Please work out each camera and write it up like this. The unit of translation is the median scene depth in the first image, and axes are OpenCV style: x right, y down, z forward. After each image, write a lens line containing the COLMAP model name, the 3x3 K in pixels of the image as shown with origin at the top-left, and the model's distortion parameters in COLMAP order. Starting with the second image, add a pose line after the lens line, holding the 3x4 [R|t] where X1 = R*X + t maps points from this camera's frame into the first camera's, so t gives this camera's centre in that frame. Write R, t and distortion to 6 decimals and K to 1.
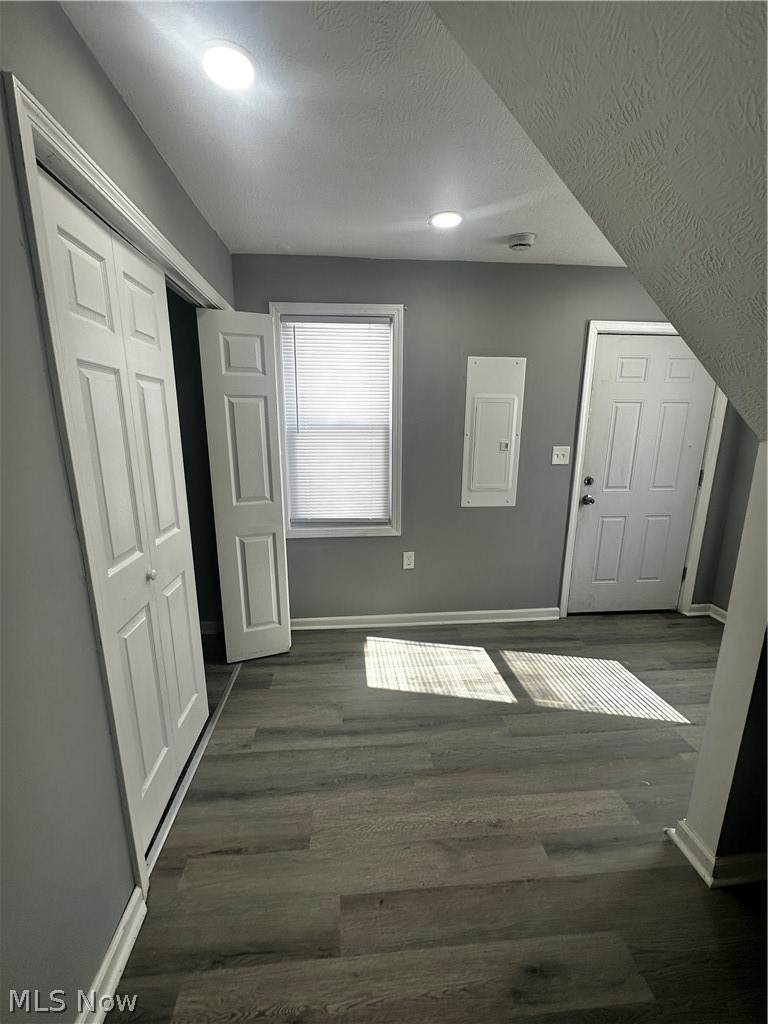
lens RADIAL K [[411.8, 0, 381.8], [0, 411.8, 508.9], [0, 0, 1]] dist [0.002064, -0.000128]
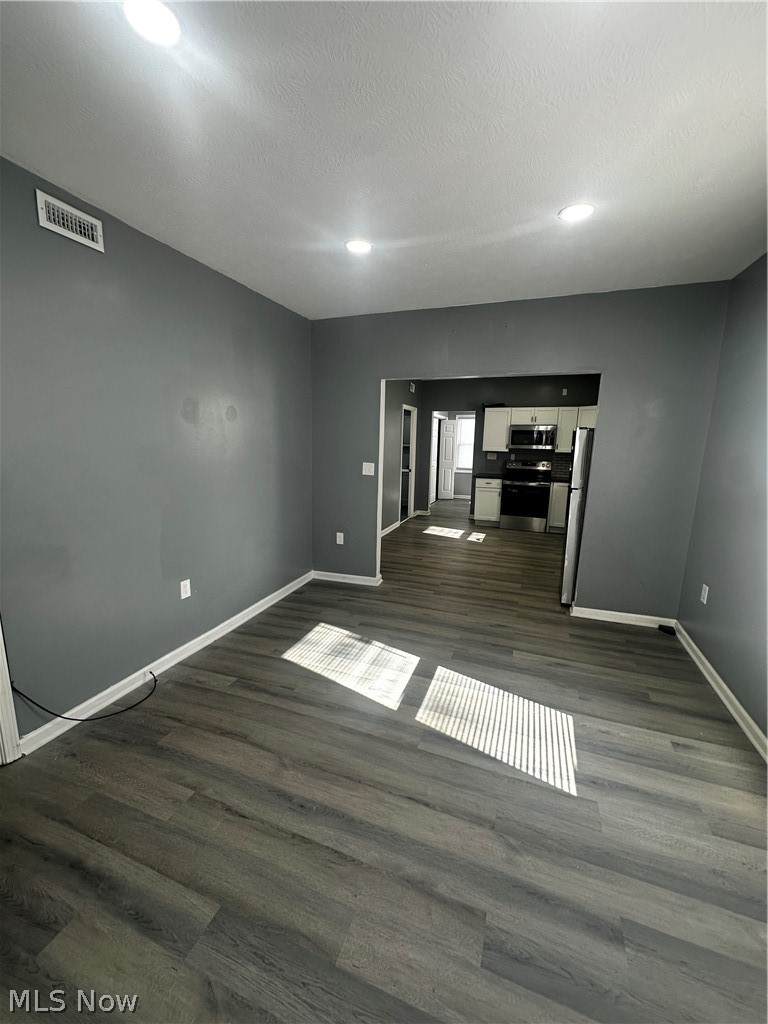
lens RADIAL K [[411.8, 0, 381.5], [0, 411.8, 512.6], [0, 0, 1]] dist [0.002064, -0.000128]
pose [[0.904911, 0.087127, -0.416587, 0.813681], [-0.109317, 0.993564, -0.029658, 0.649428], [0.411322, 0.072378, 0.908612, -2.847211]]
